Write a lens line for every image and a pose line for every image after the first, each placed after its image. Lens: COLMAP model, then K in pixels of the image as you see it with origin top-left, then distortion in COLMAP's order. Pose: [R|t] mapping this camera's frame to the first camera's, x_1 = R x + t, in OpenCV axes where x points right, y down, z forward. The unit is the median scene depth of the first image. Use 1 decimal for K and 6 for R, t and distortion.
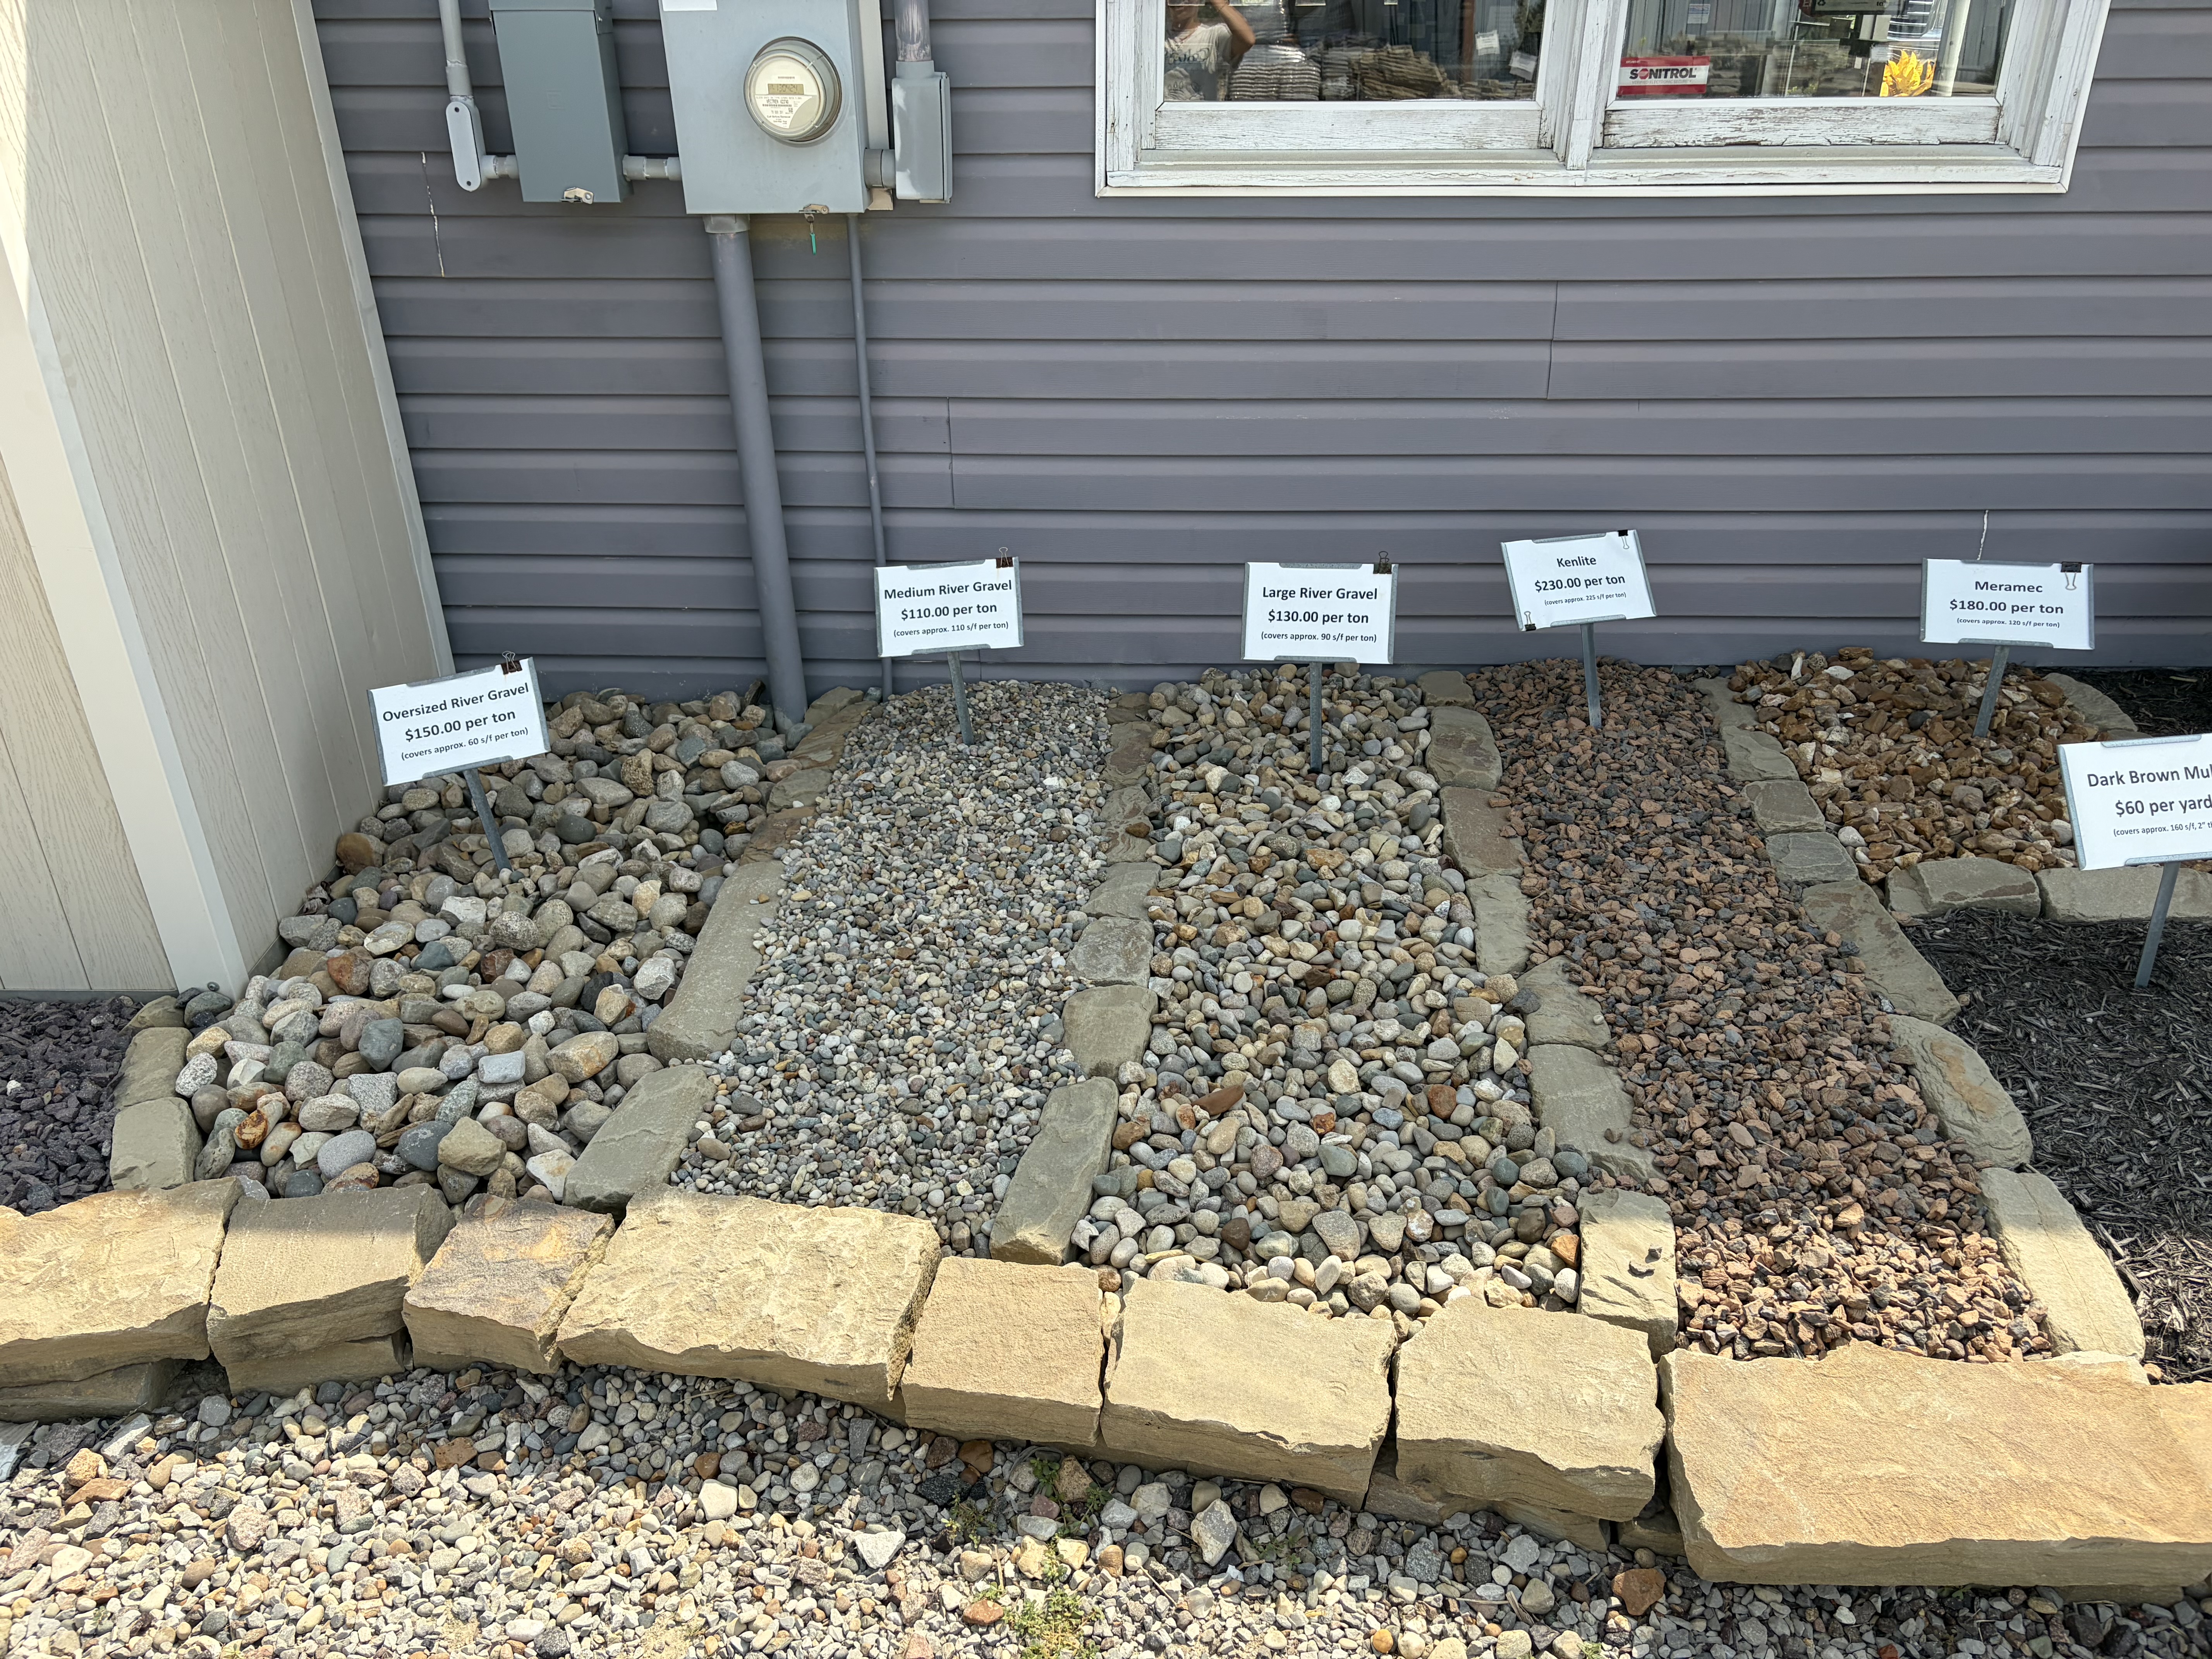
lens RADIAL K [[1664.2, 0, 1112.5], [0, 1664.2, 830.2], [0, 0, 1]] dist [0.036815, -0.039603]
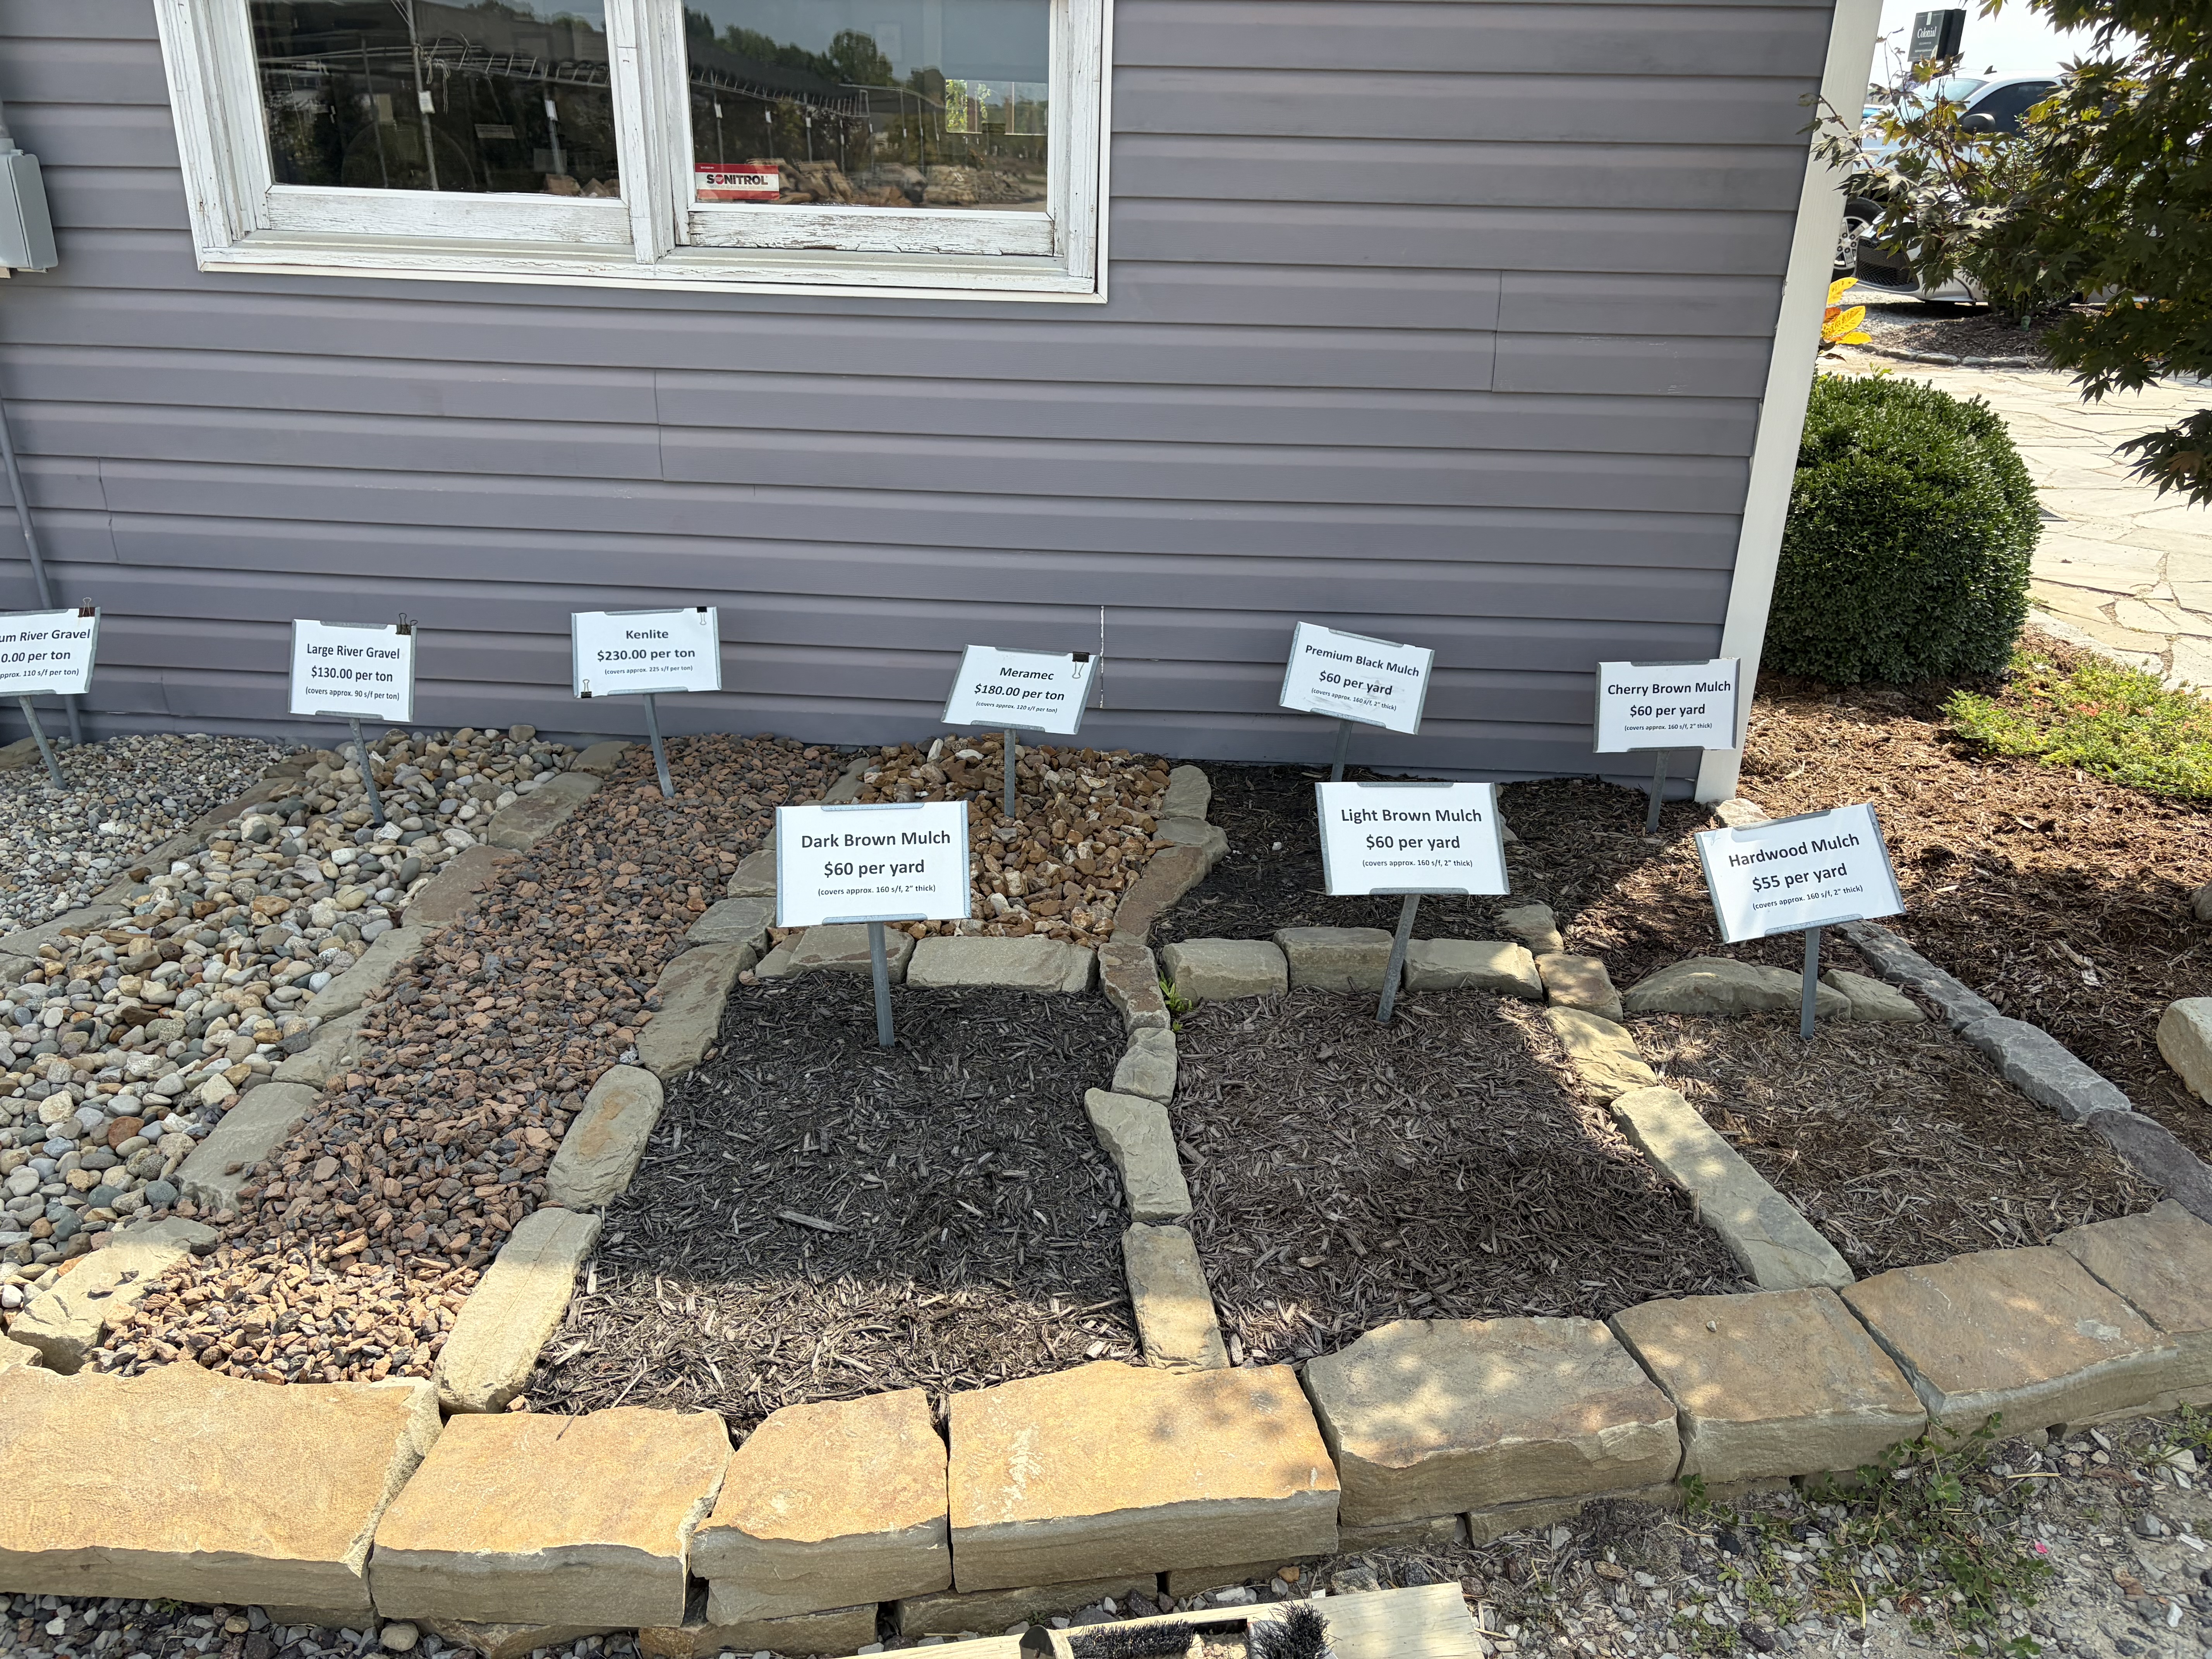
lens RADIAL K [[1664.2, 0, 1100.4], [0, 1664.2, 828.2], [0, 0, 1]] dist [0.036815, -0.039603]
pose [[0.999223, 0.038484, -0.008468, 0.585345], [-0.038984, 0.996777, -0.070119, 0.020322], [0.005742, 0.070395, 0.997503, -0.019292]]
